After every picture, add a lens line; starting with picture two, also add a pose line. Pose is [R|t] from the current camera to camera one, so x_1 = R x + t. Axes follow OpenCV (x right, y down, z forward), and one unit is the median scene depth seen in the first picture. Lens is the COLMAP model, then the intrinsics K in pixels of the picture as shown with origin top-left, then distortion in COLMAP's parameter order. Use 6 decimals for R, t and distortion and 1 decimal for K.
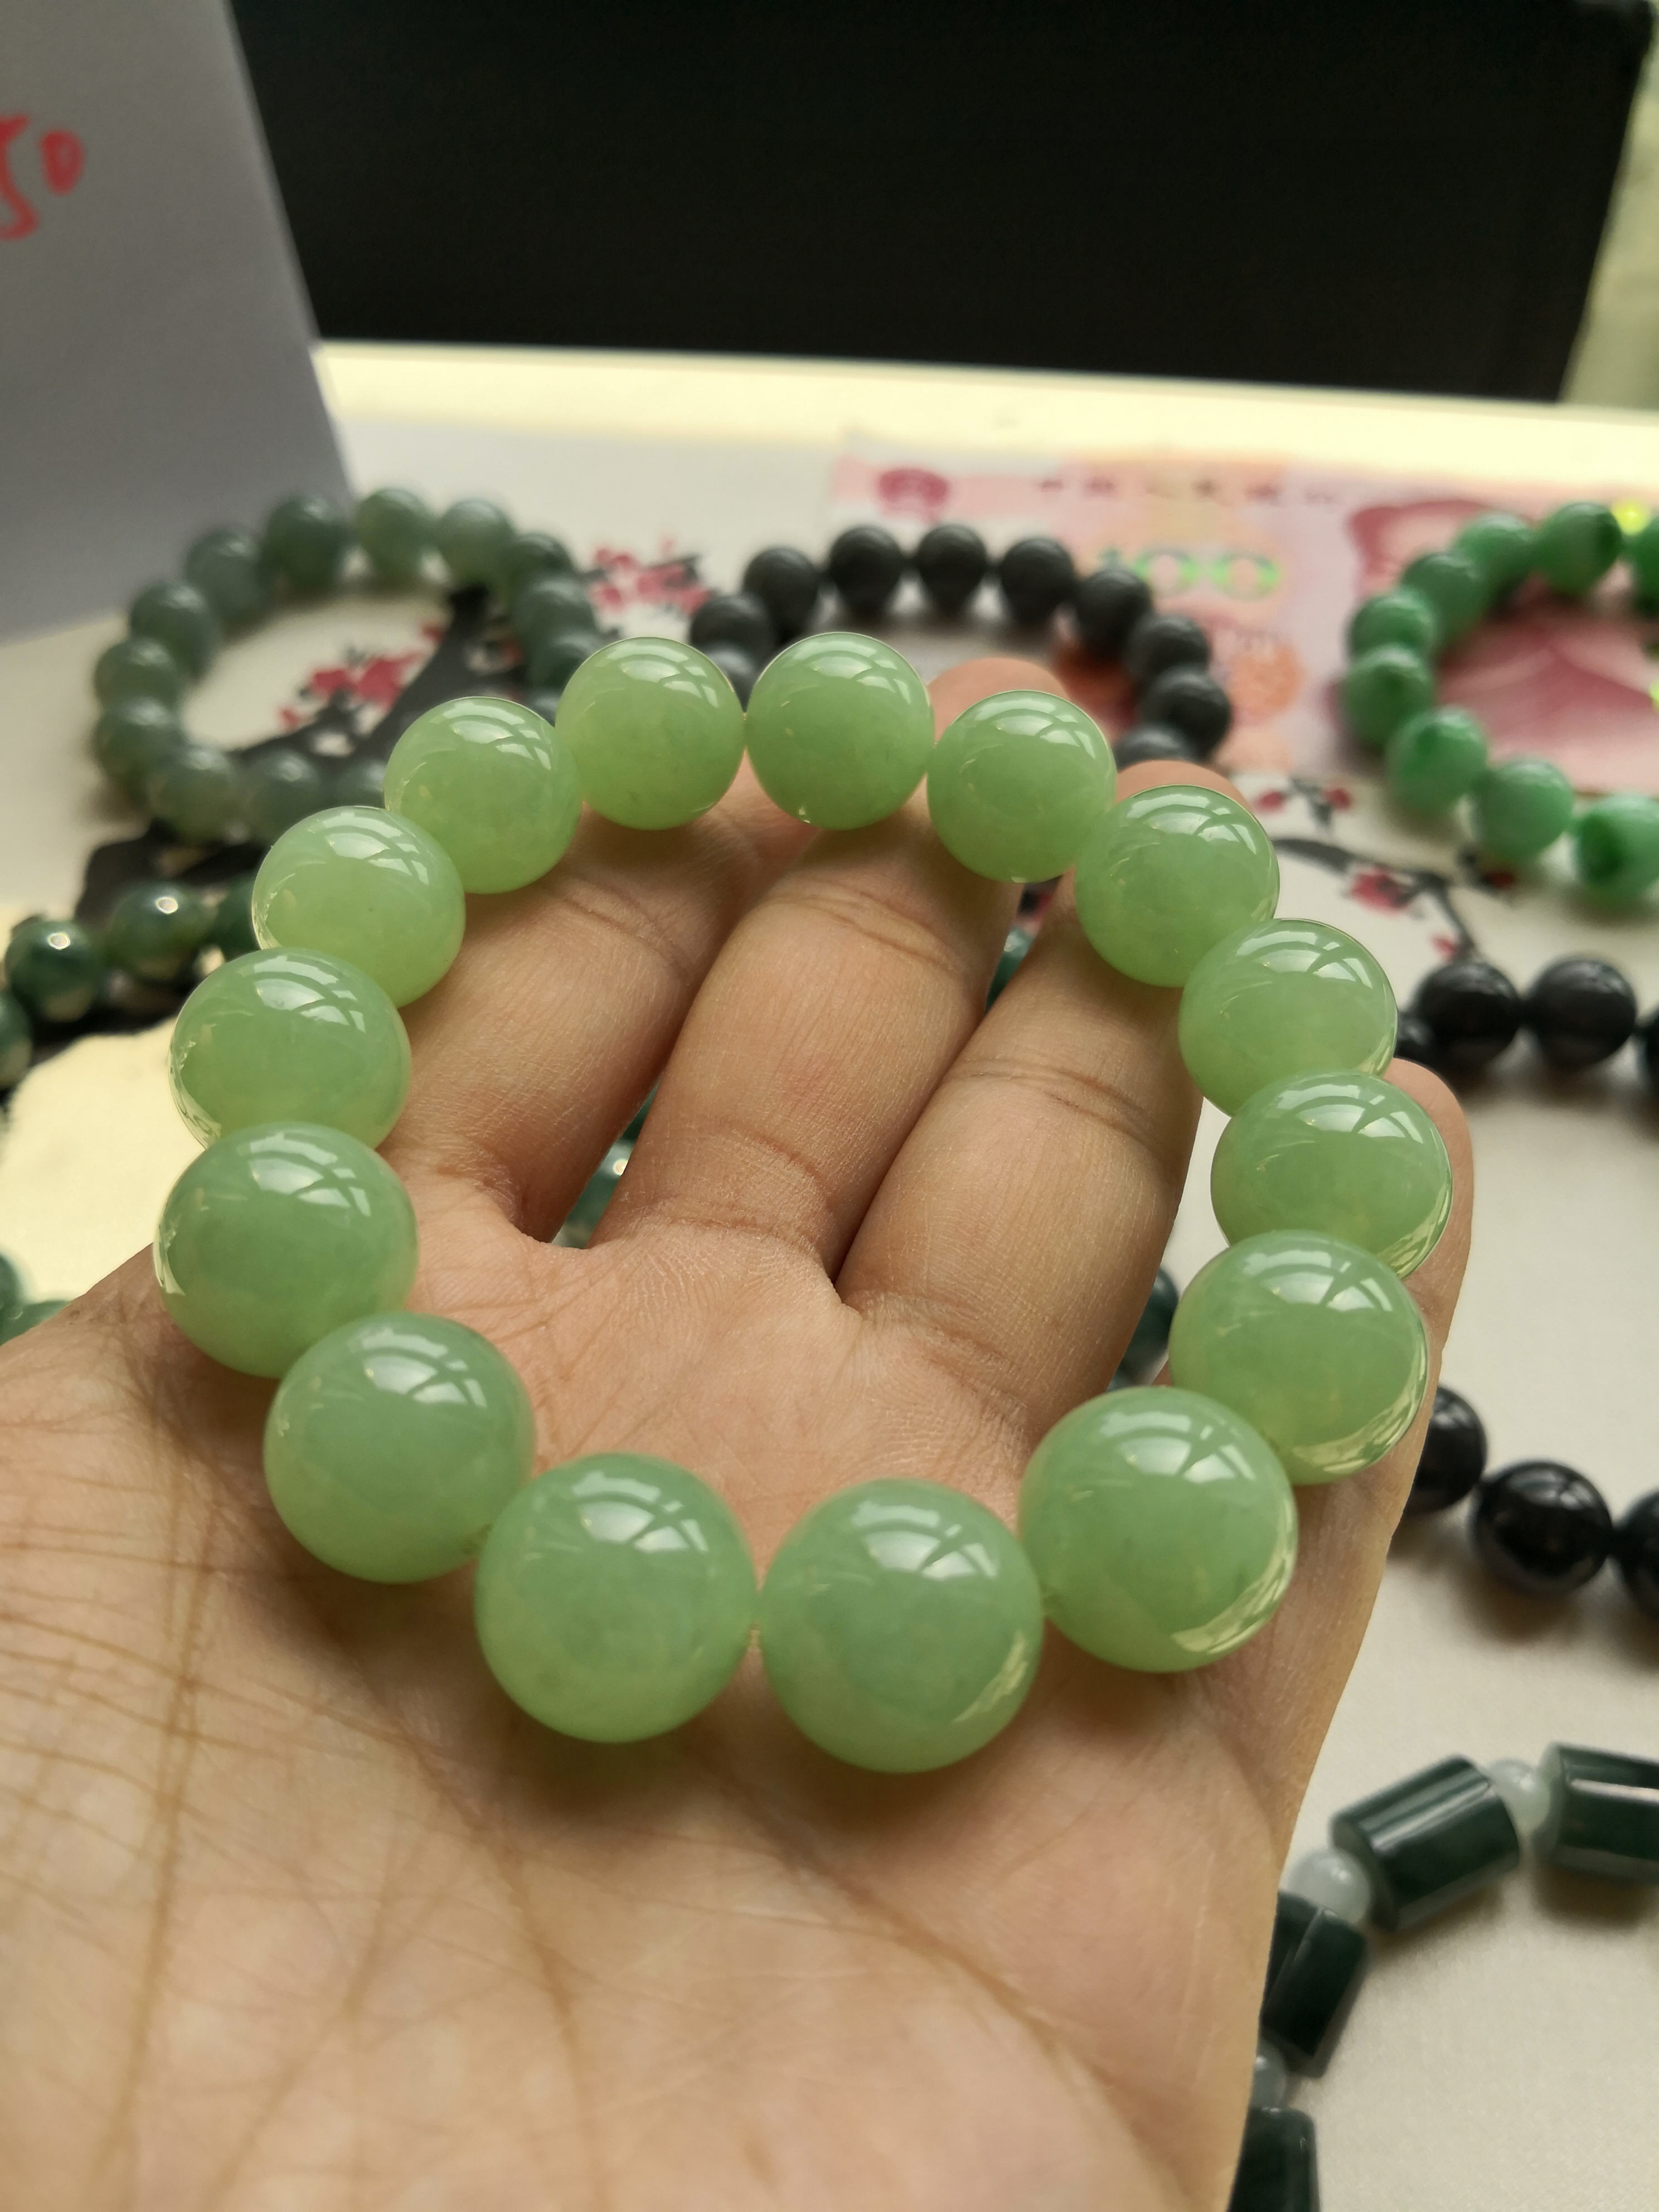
lens RADIAL K [[1822.9, 0, 828.0], [0, 1822.9, 1116.4], [0, 0, 1]] dist [-0.055634, 0.014068]
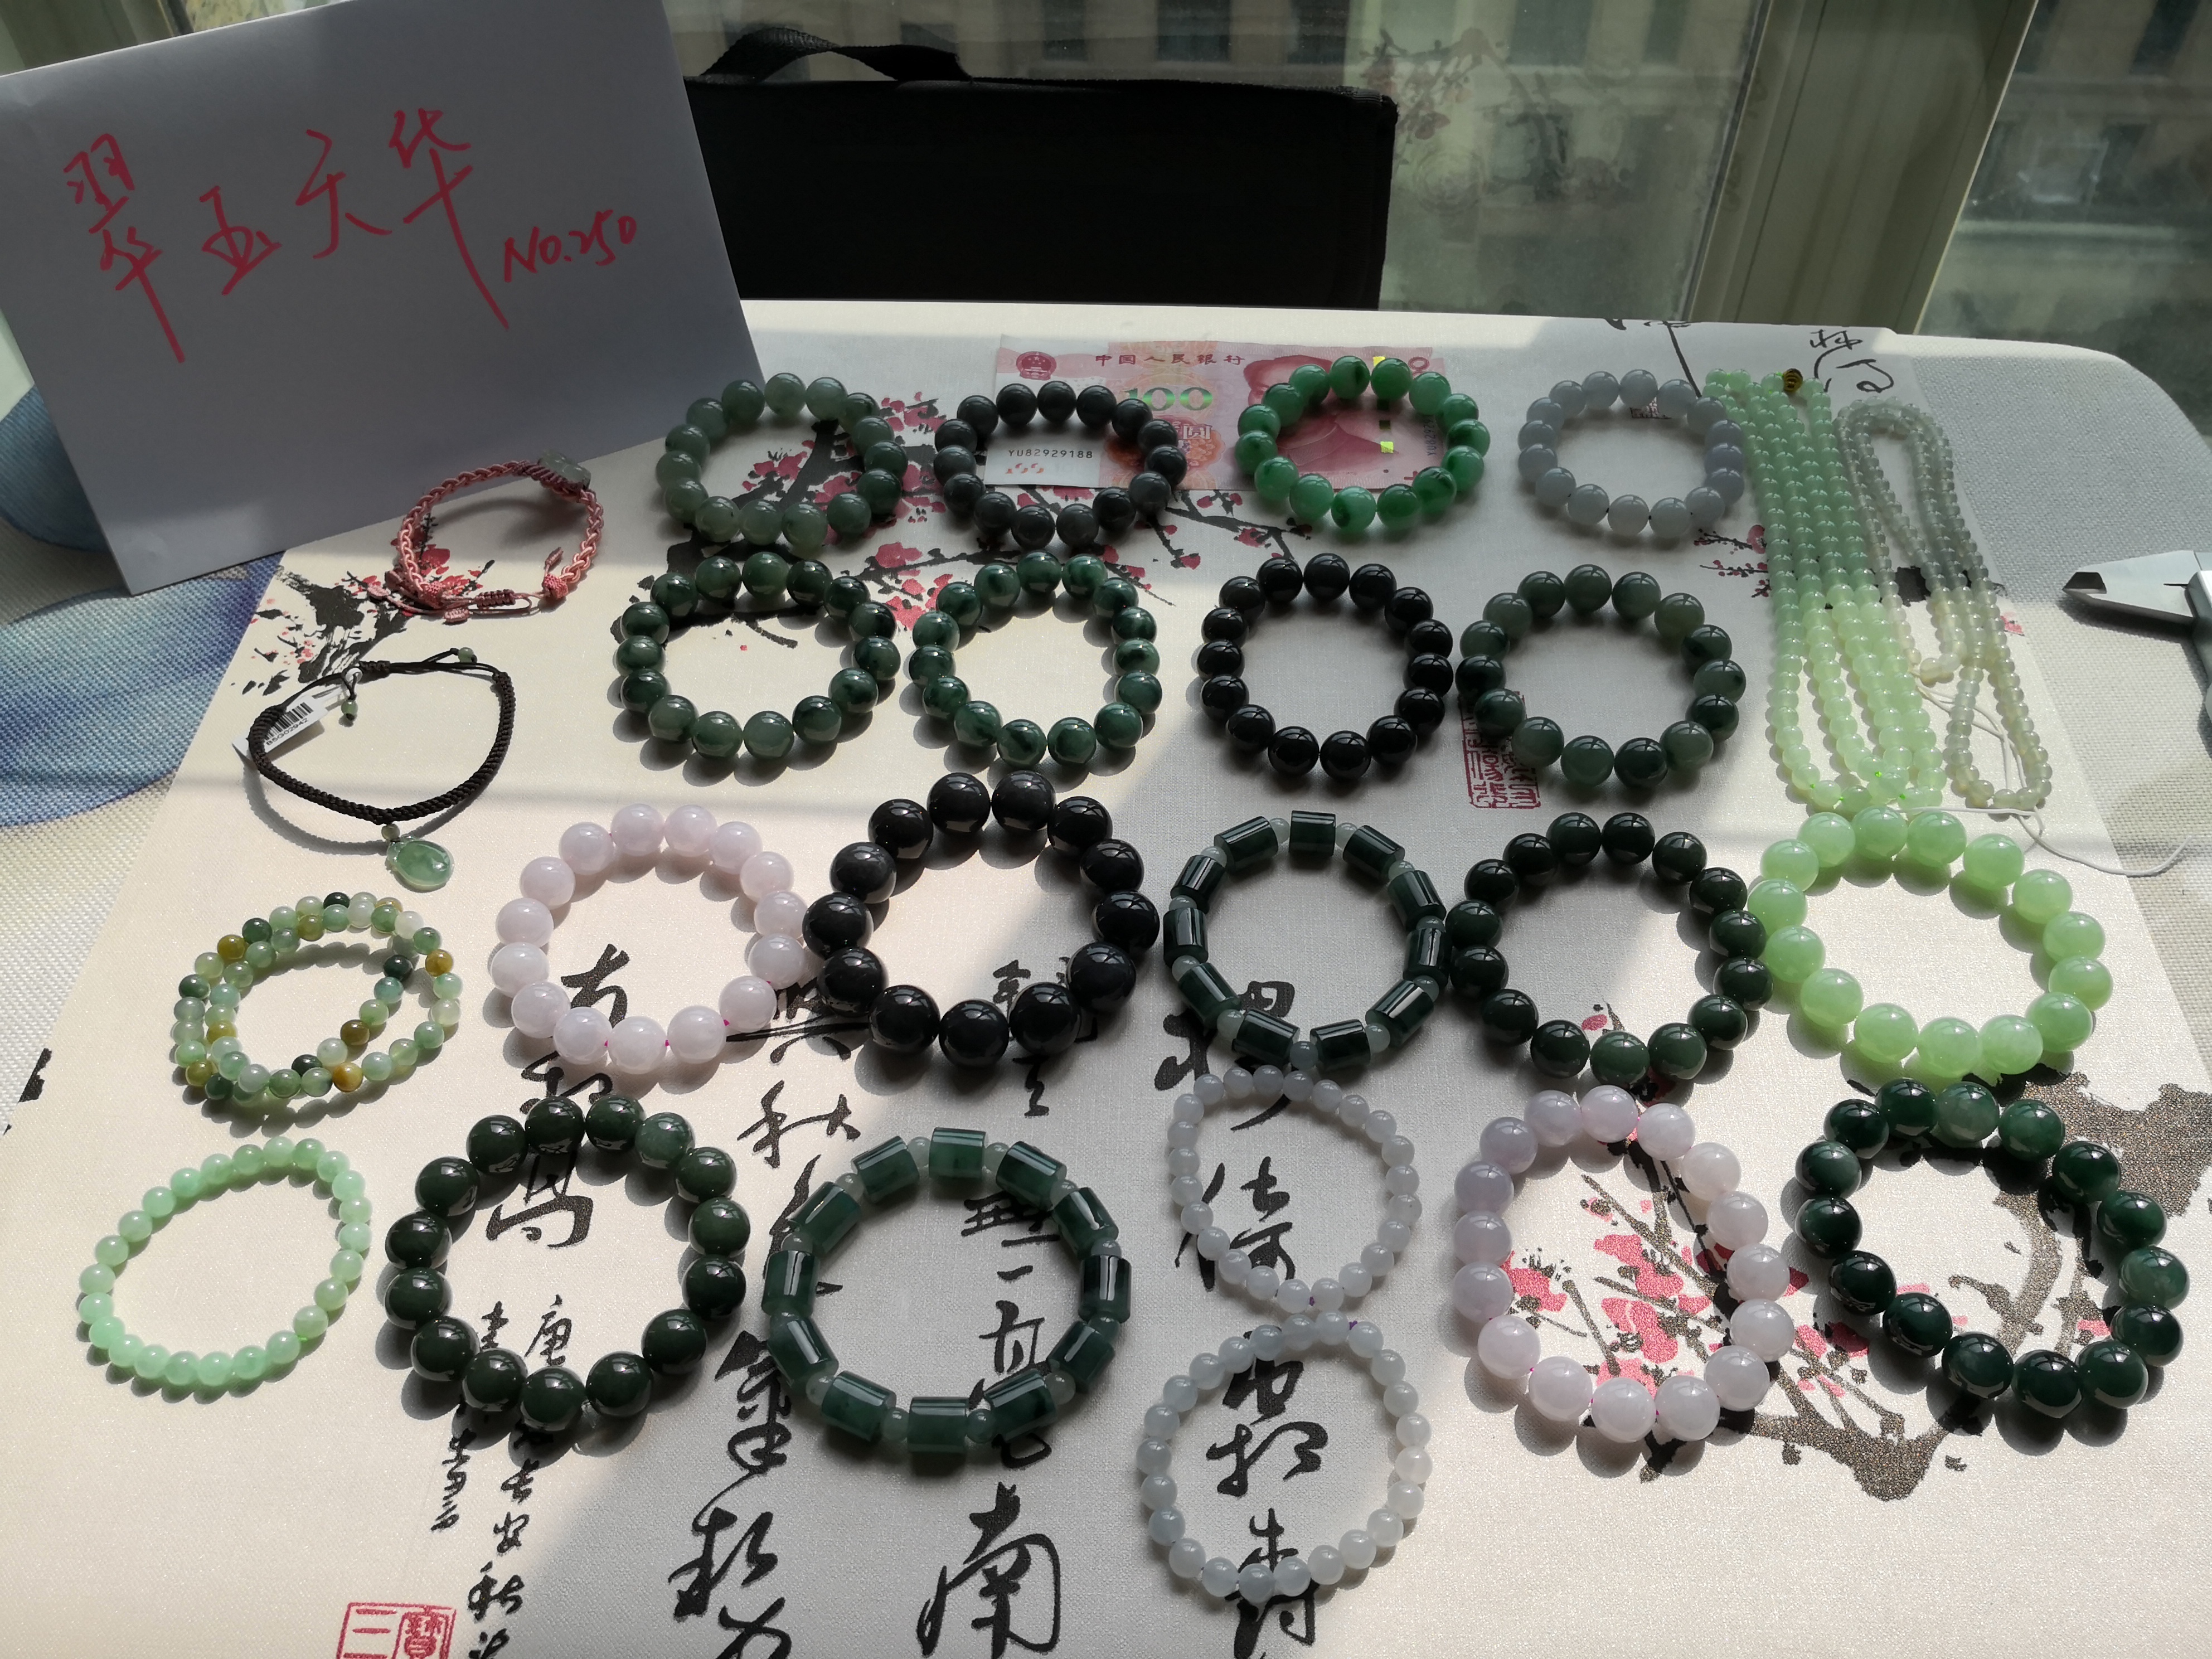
lens RADIAL K [[1759.5, 0, 1097.2], [0, 1759.5, 828.3], [0, 0, 1]] dist [-0.035924, -0.013849]
pose [[0.995610, -0.059674, 0.072104, -0.064042], [0.062091, 0.997565, -0.031755, 0.269485], [-0.070034, 0.036092, 0.996891, -1.060966]]
